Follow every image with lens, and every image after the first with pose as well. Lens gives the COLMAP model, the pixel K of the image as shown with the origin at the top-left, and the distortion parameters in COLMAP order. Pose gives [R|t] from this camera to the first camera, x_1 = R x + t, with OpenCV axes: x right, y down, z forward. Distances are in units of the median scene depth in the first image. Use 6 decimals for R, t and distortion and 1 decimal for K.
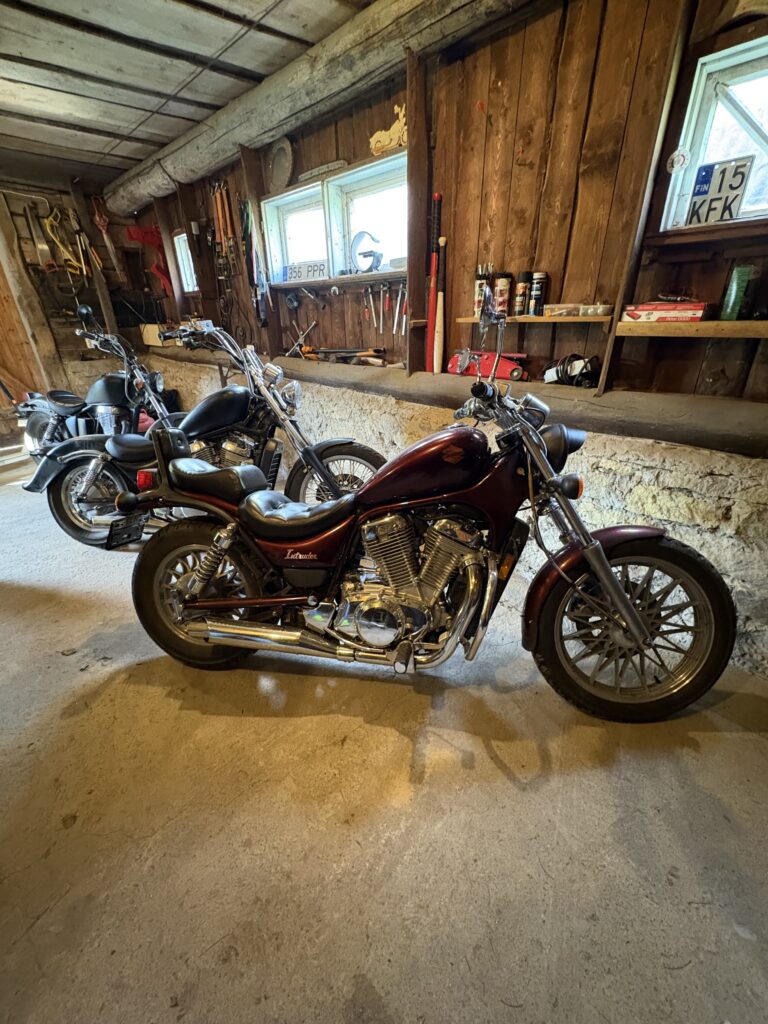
lens RADIAL K [[409.4, 0, 384.0], [0, 409.4, 512.0], [0, 0, 1]] dist [-0.000690, 0.000099]
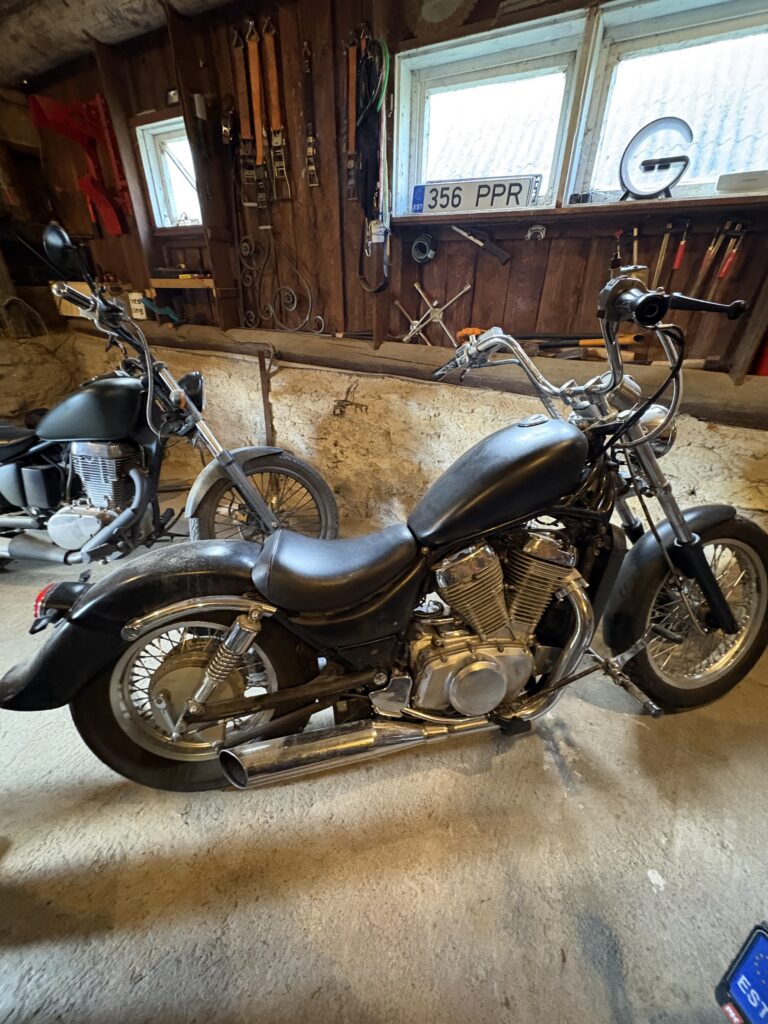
lens RADIAL K [[409.4, 0, 384.0], [0, 409.4, 512.0], [0, 0, 1]] dist [-0.000690, 0.000099]
pose [[0.963603, -0.101935, 0.247143, -0.354949], [0.087958, 0.993870, 0.066980, -0.133568], [-0.252455, -0.042804, 0.966661, 0.315940]]
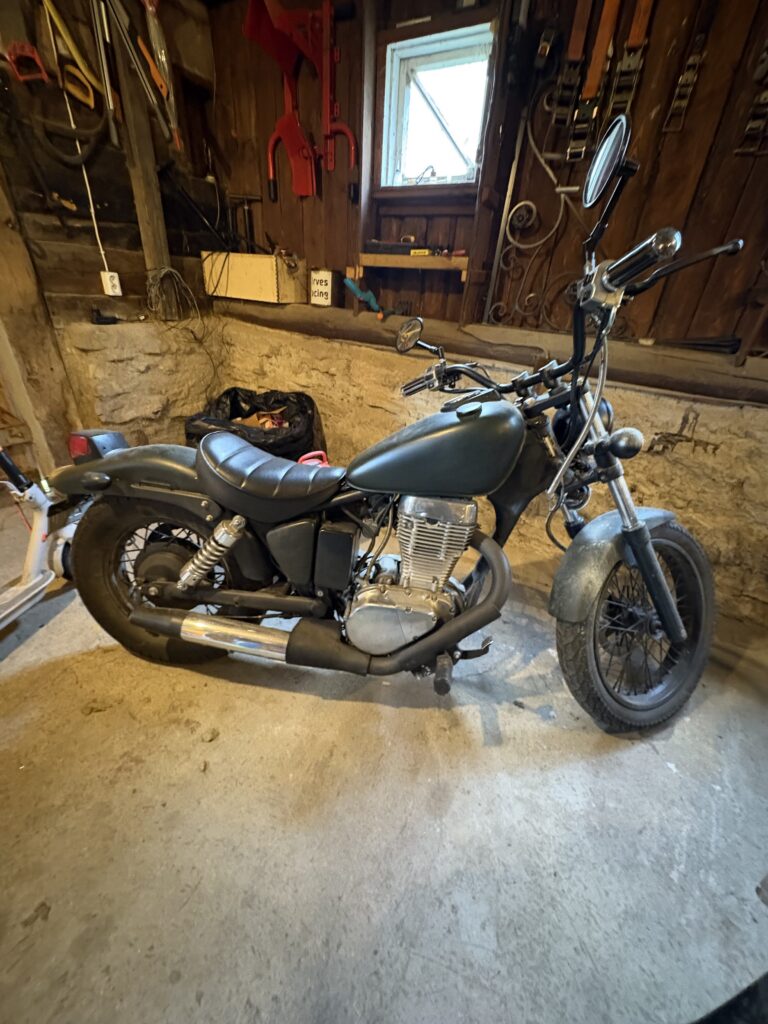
lens RADIAL K [[409.4, 0, 384.0], [0, 409.4, 512.0], [0, 0, 1]] dist [-0.000690, 0.000099]
pose [[0.969156, -0.049115, 0.241504, -0.608199], [0.032183, 0.996771, 0.073563, -0.207359], [-0.244337, -0.063521, 0.967608, 0.529882]]
